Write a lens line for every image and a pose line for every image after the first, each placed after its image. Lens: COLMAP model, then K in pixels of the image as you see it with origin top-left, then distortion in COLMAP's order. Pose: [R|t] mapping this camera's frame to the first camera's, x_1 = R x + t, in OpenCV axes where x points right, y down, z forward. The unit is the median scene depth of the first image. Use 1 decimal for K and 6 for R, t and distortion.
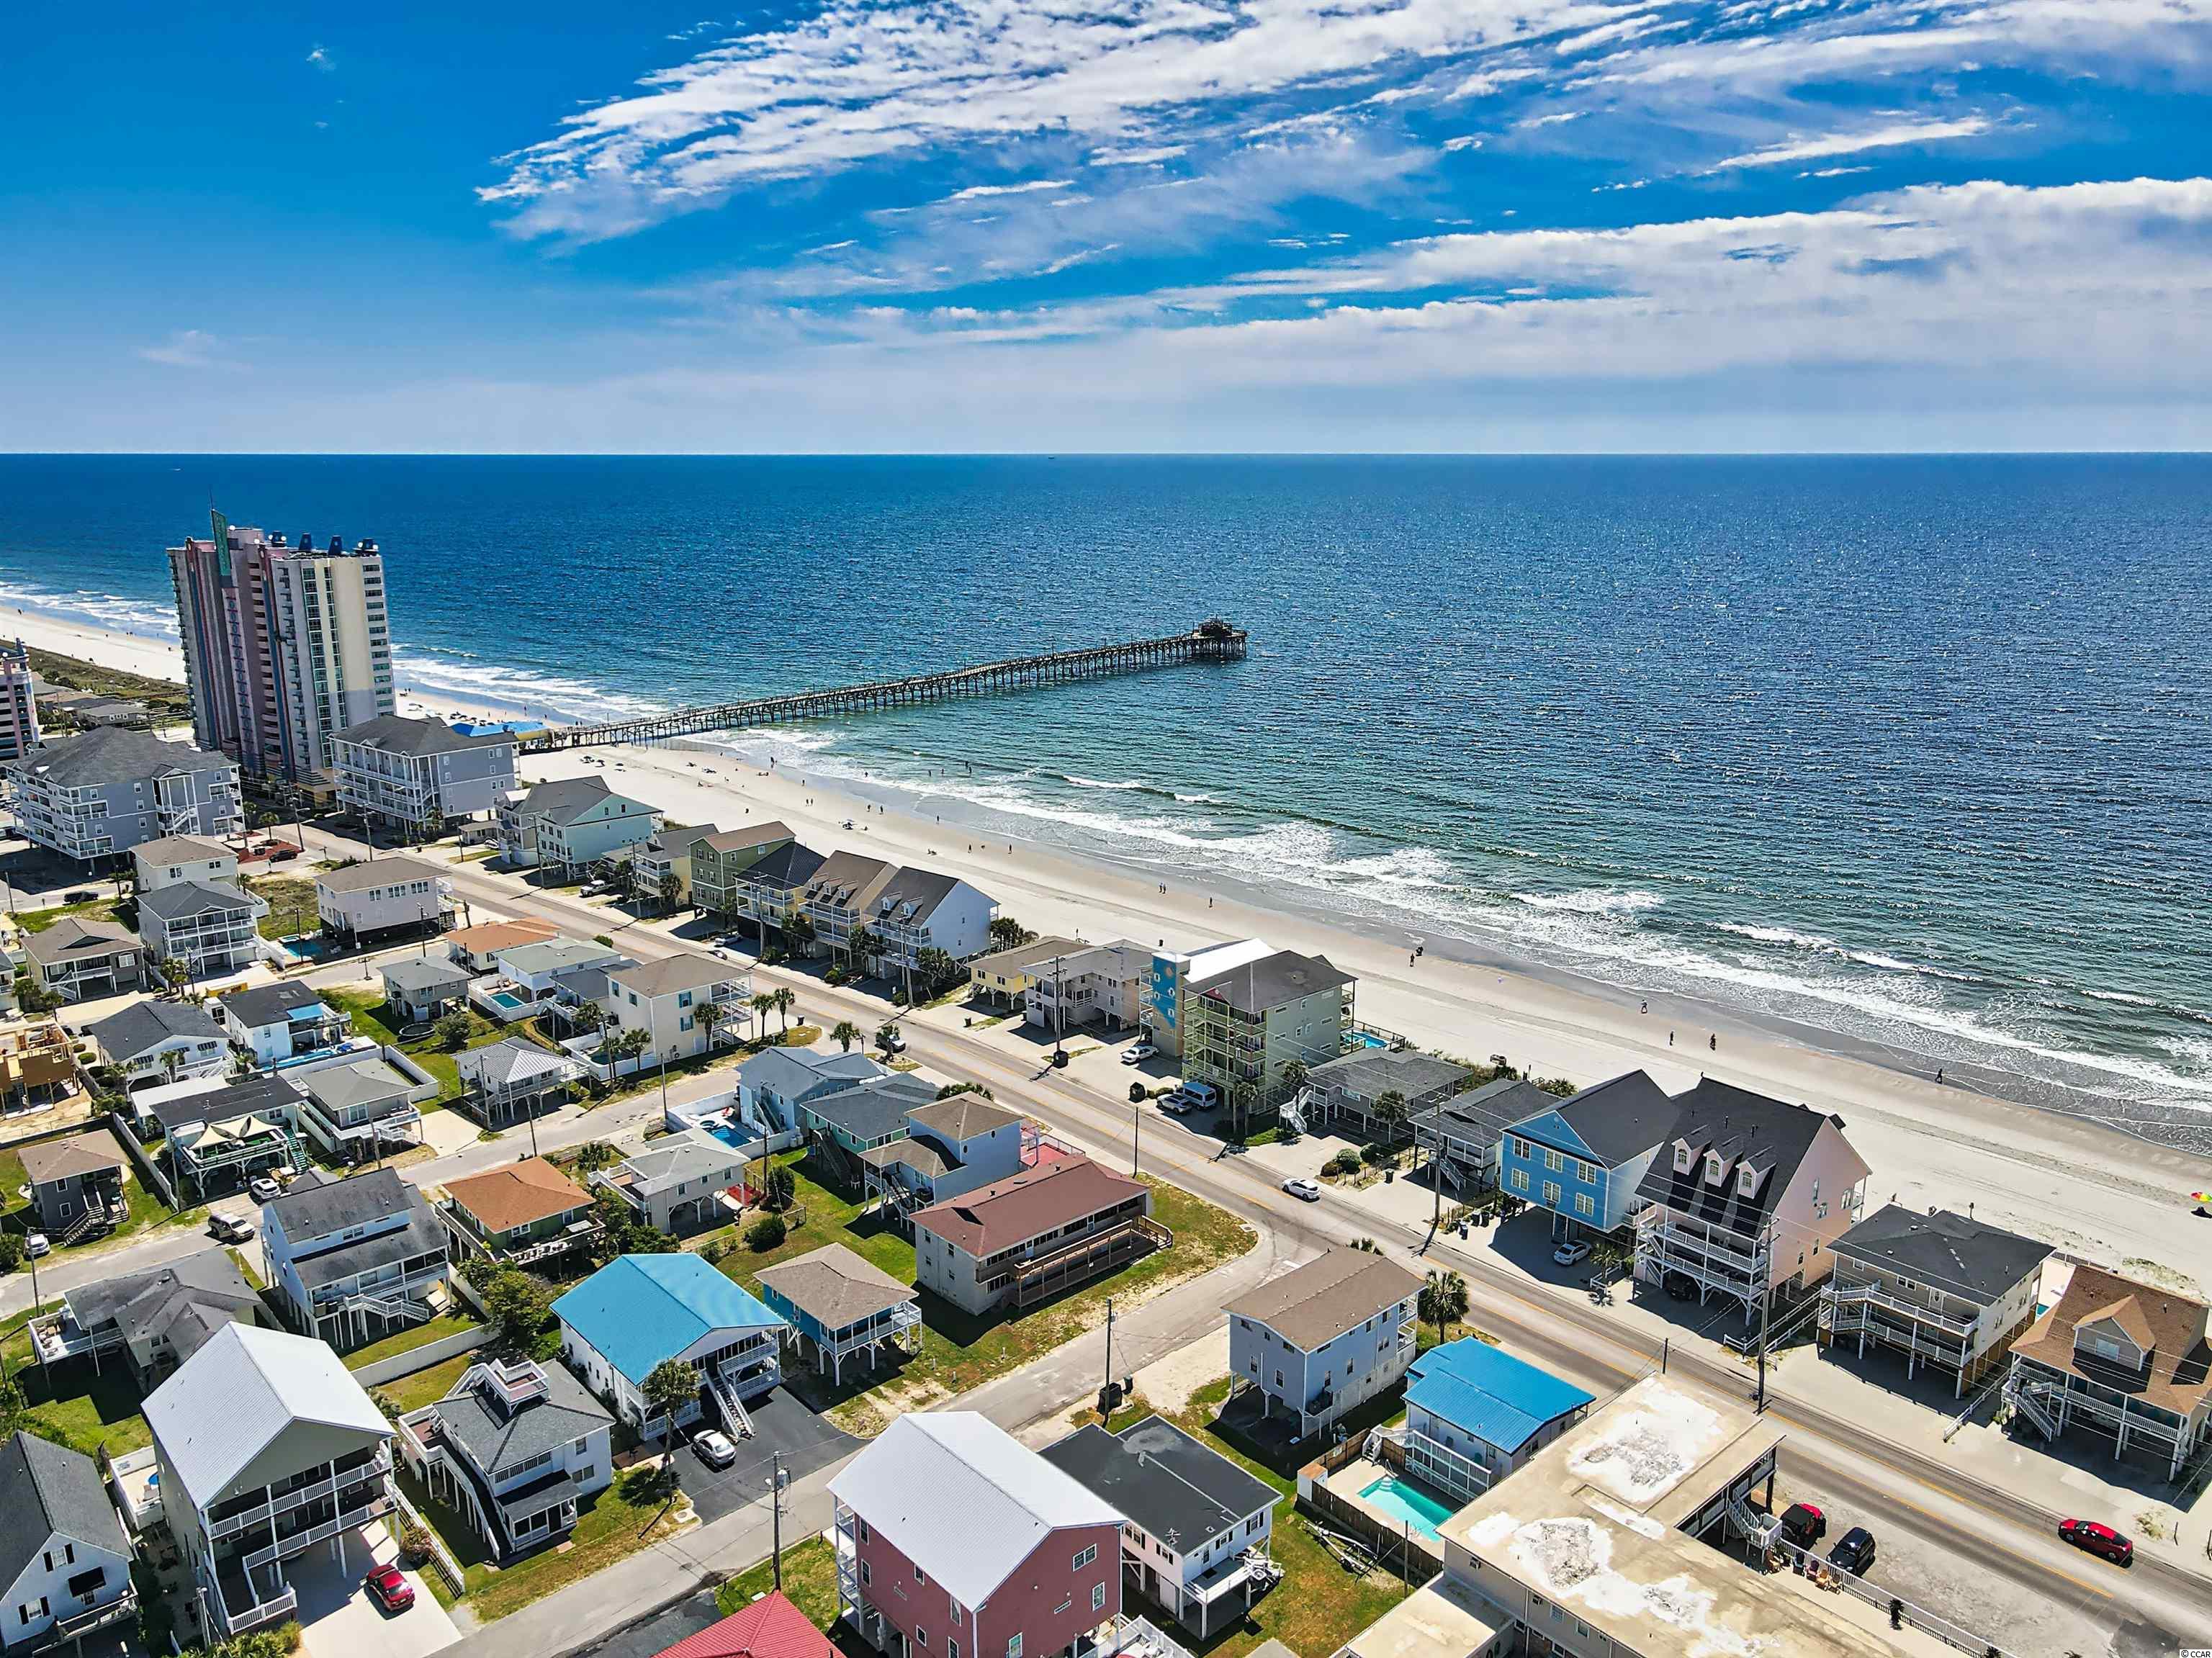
lens RADIAL K [[1600.1, 0, 1106.0], [0, 1600.1, 829.0], [0, 0, 1]] dist [-0.002012, 0.024924]
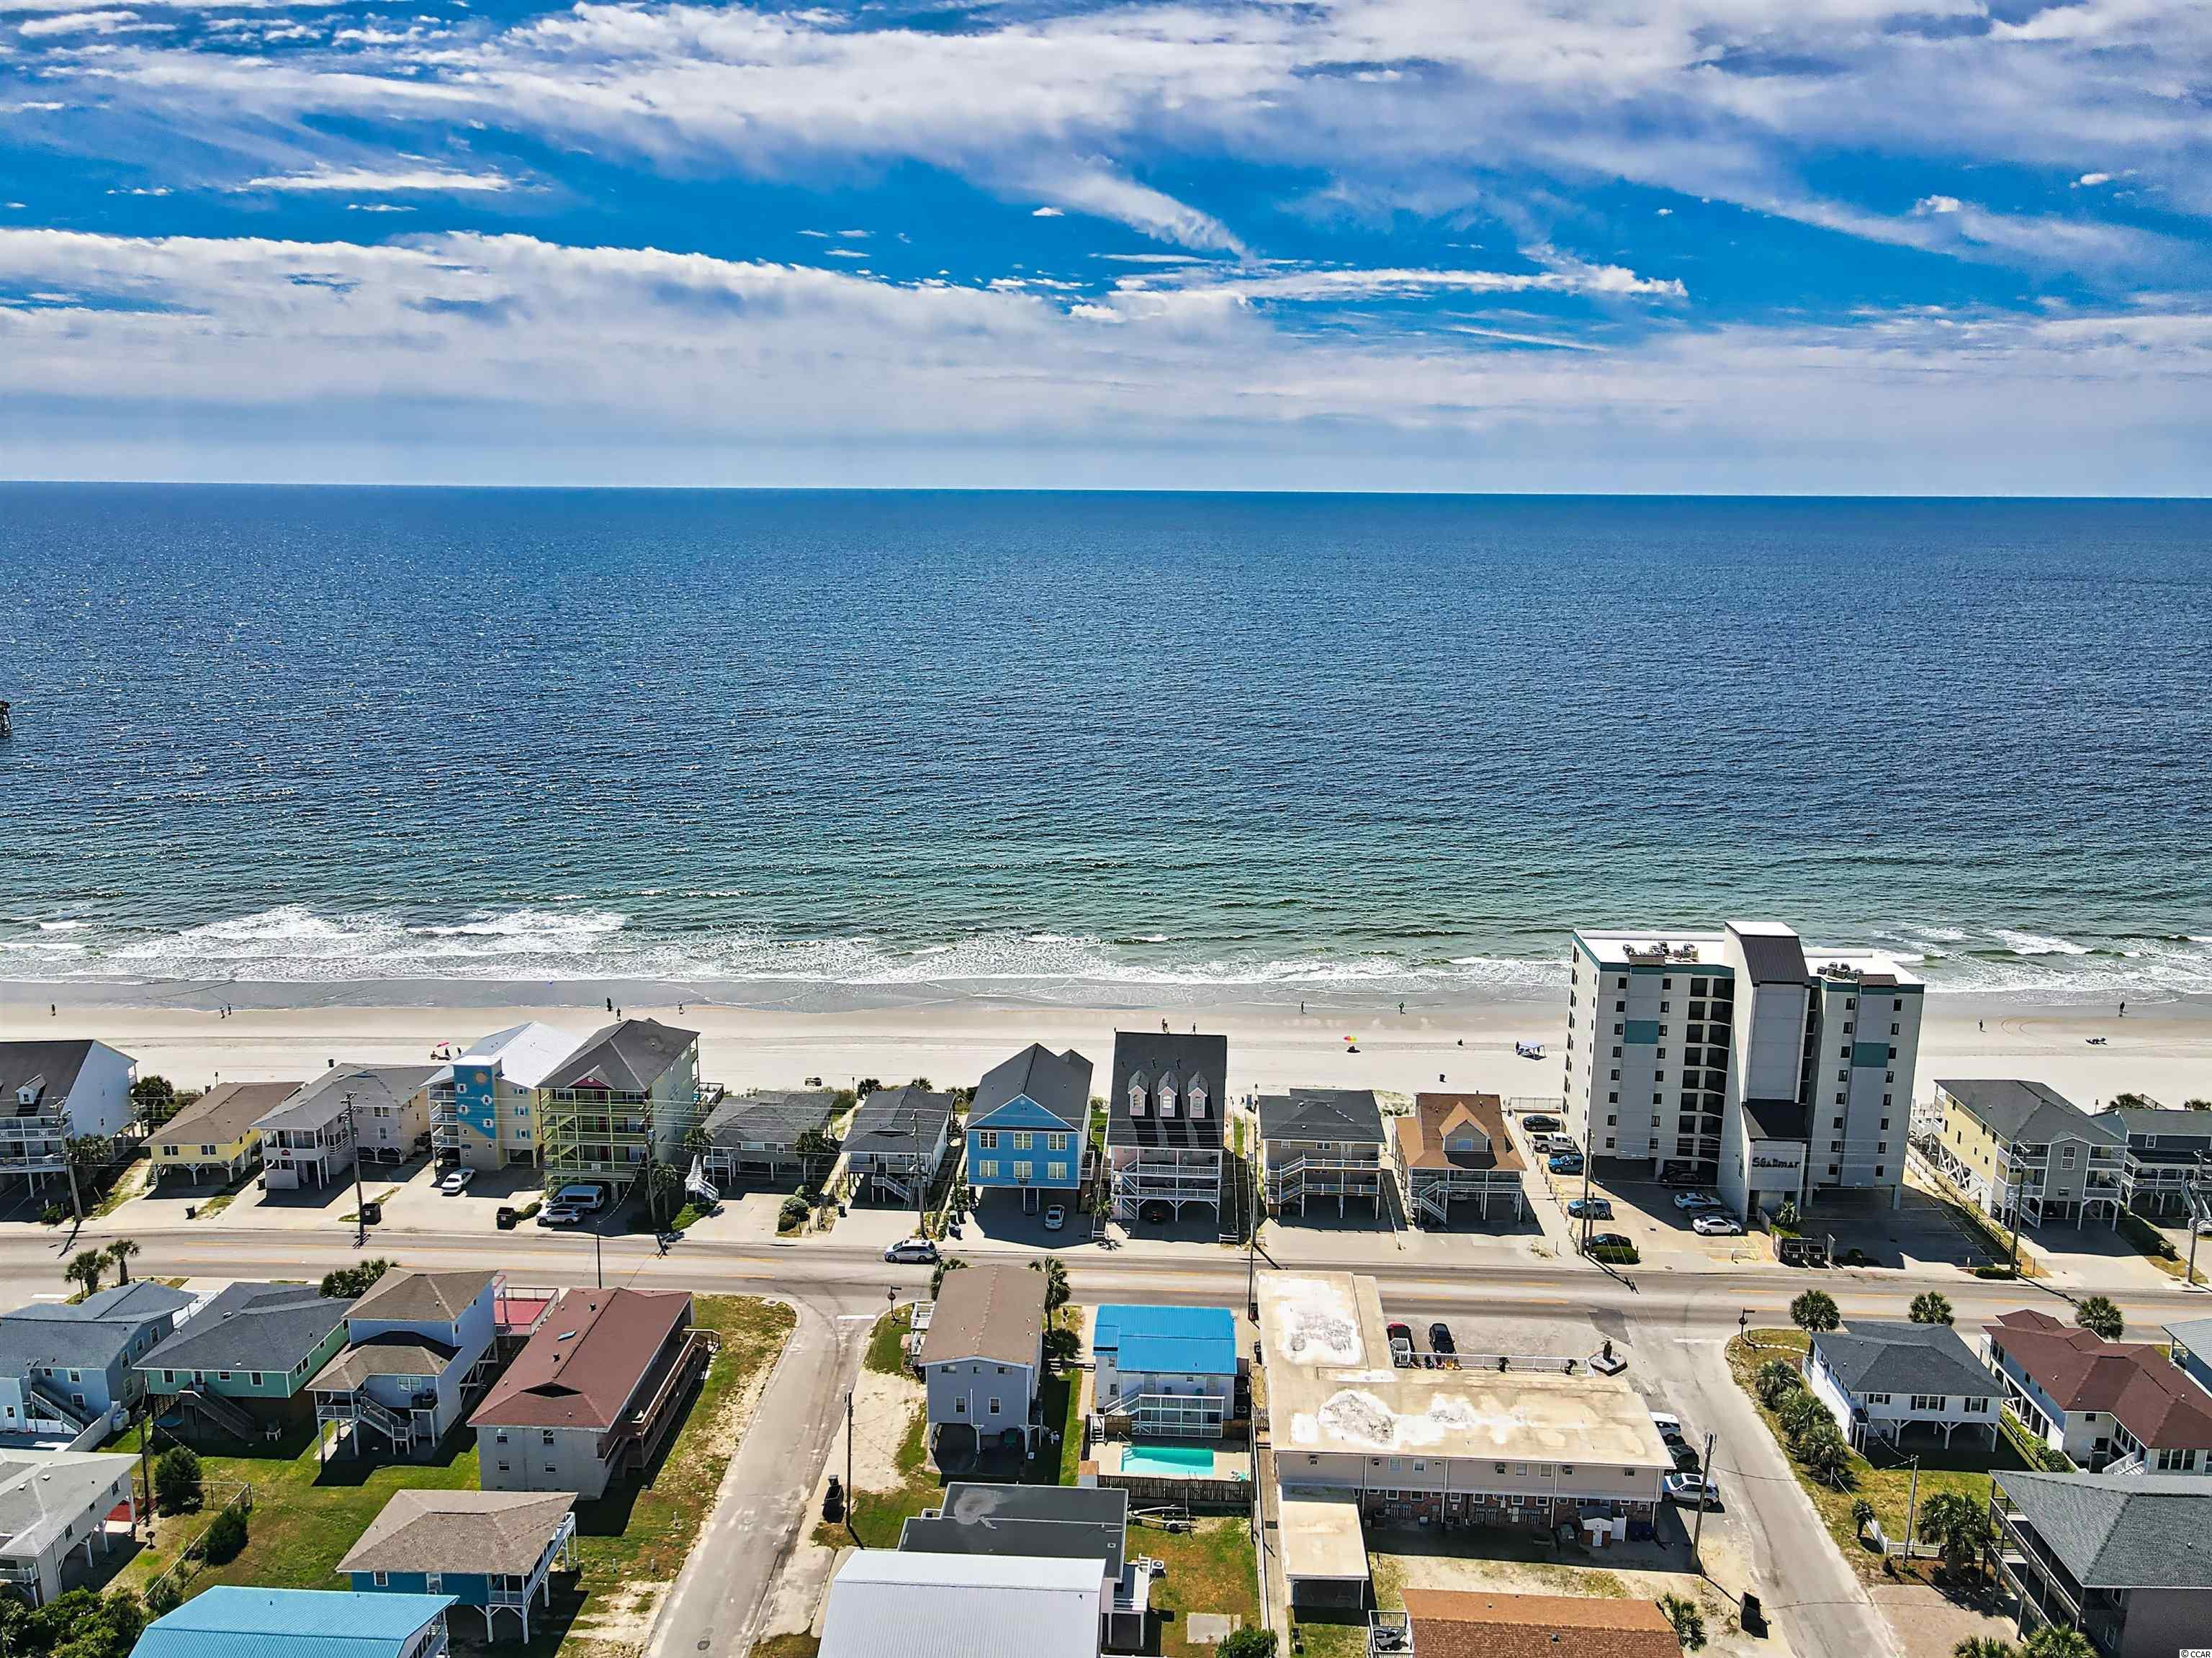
lens RADIAL K [[1600.1, 0, 1106.0], [0, 1600.1, 829.0], [0, 0, 1]] dist [-0.002012, 0.024924]
pose [[0.703737, -0.138892, 0.696752, -0.322612], [0.152648, 0.987360, 0.042644, -0.031065], [-0.693868, 0.076348, 0.716043, 0.132207]]
